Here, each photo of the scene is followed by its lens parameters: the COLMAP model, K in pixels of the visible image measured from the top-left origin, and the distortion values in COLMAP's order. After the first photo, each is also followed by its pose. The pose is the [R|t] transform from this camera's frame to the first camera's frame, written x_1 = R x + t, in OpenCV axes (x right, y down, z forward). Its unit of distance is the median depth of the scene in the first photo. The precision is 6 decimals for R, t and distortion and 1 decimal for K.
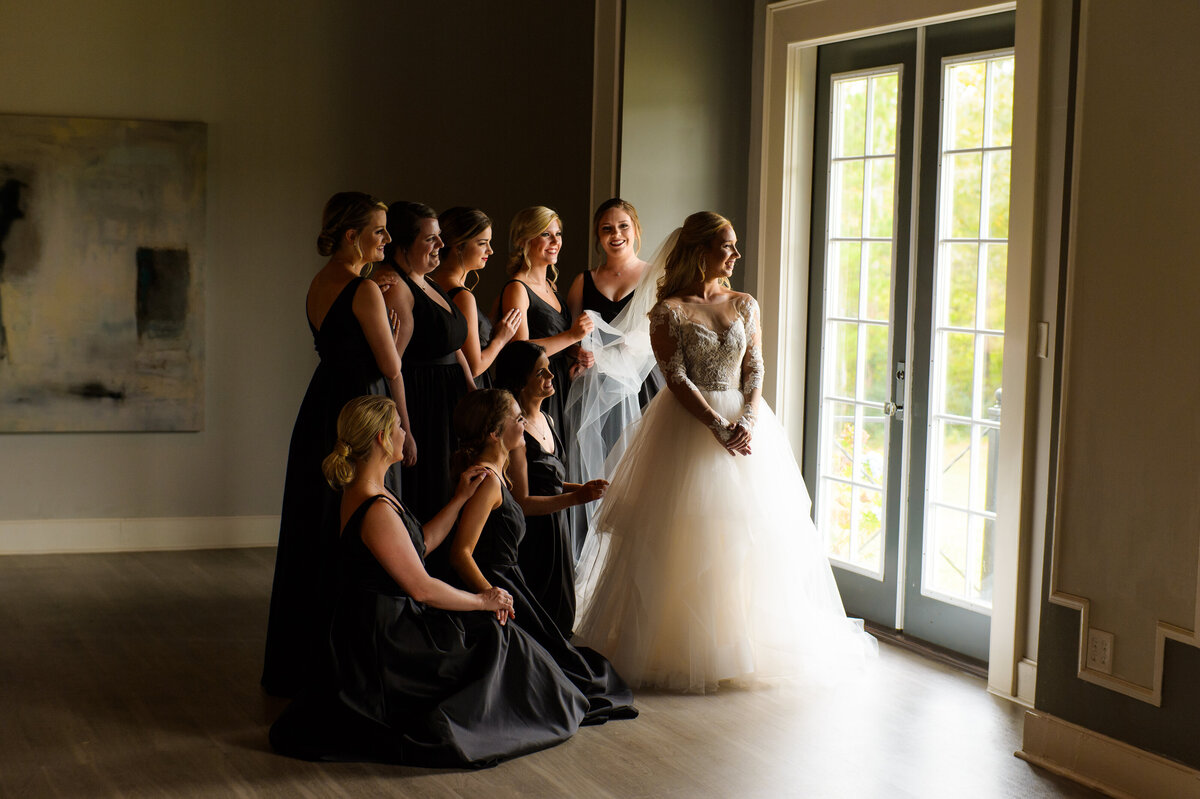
lens RADIAL K [[2081.5, 0, 600.0], [0, 2081.5, 399.5], [0, 0, 1]] dist [0.017056, -0.176117]
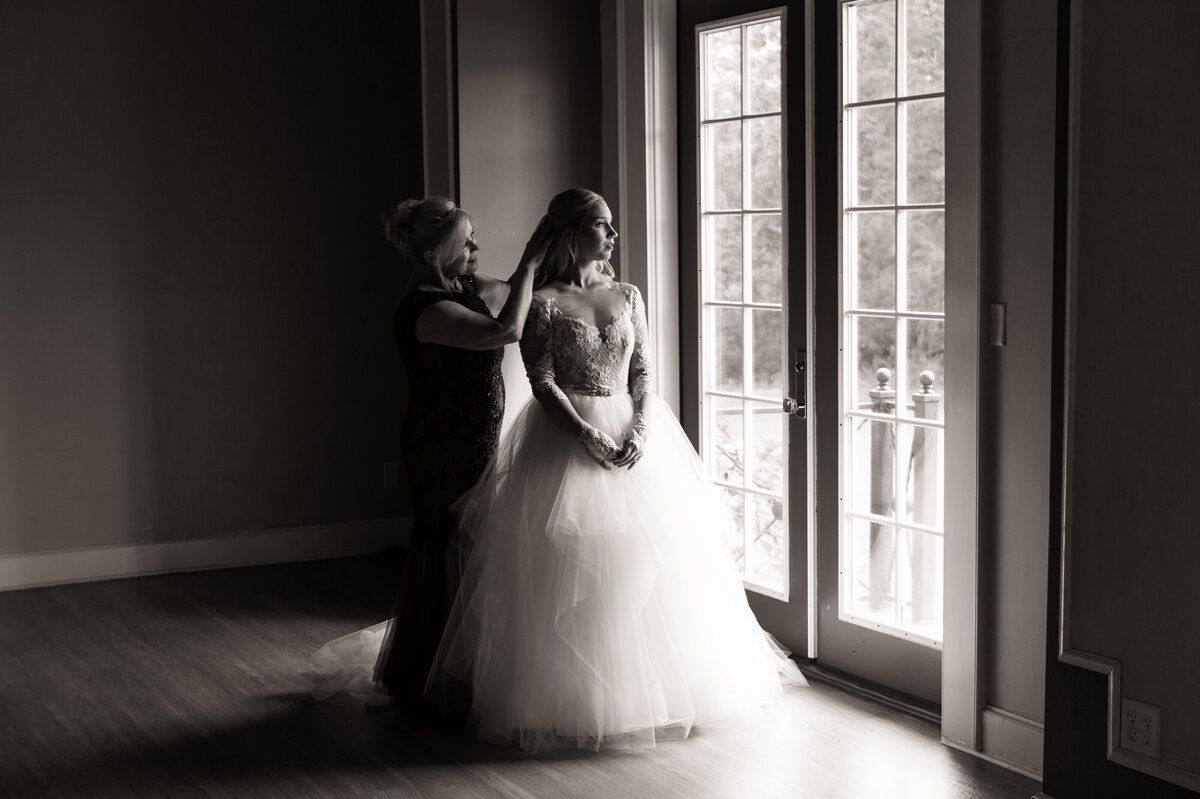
lens RADIAL K [[1822.0, 0, 600.0], [0, 1822.0, 399.5], [0, 0, 1]] dist [0.024759, 0.035497]
pose [[0.993135, -0.051693, 0.104935, -0.018421], [0.049284, 0.998461, 0.025430, -0.020614], [-0.106088, -0.020084, 0.994154, 0.243605]]
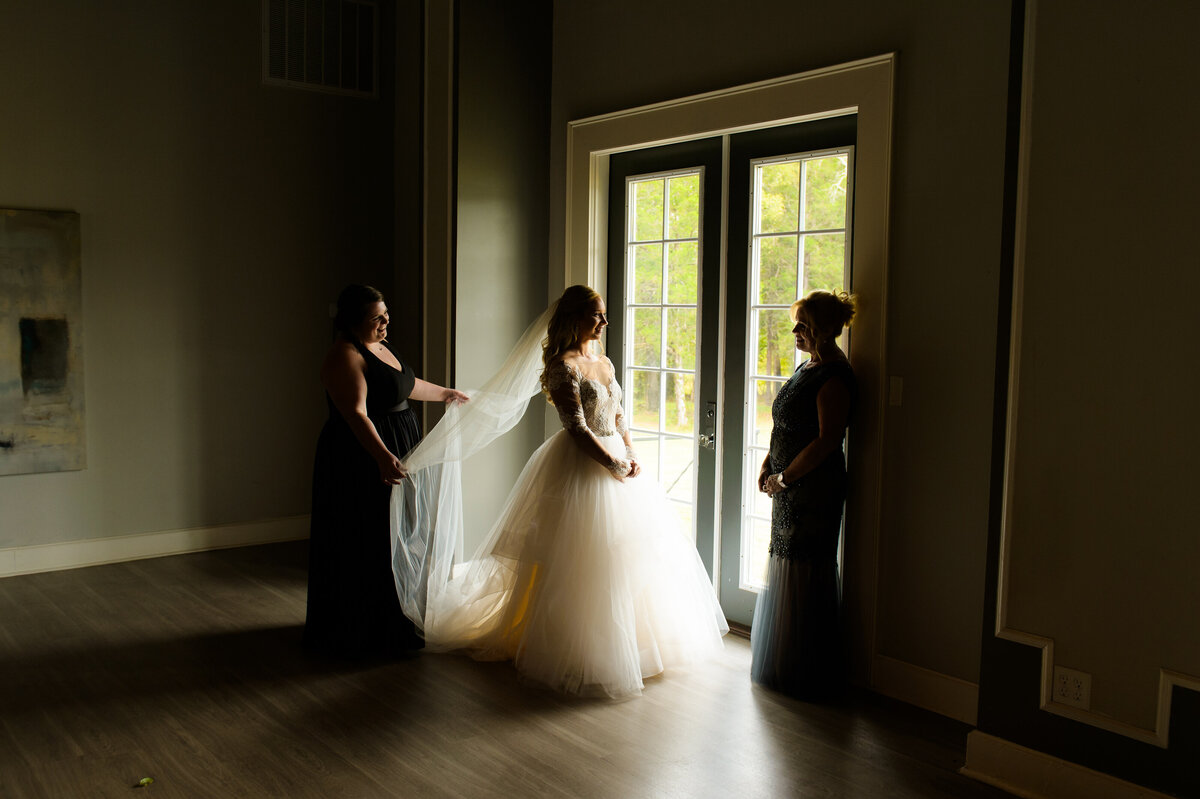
lens RADIAL K [[1077.2, 0, 600.0], [0, 1077.2, 399.5], [0, 0, 1]] dist [-0.012517, -0.016762]
pose [[0.953108, -0.037232, 0.300330, -0.110909], [0.032349, 0.999251, 0.021216, -0.034817], [-0.300895, -0.010506, 0.953599, 0.383833]]
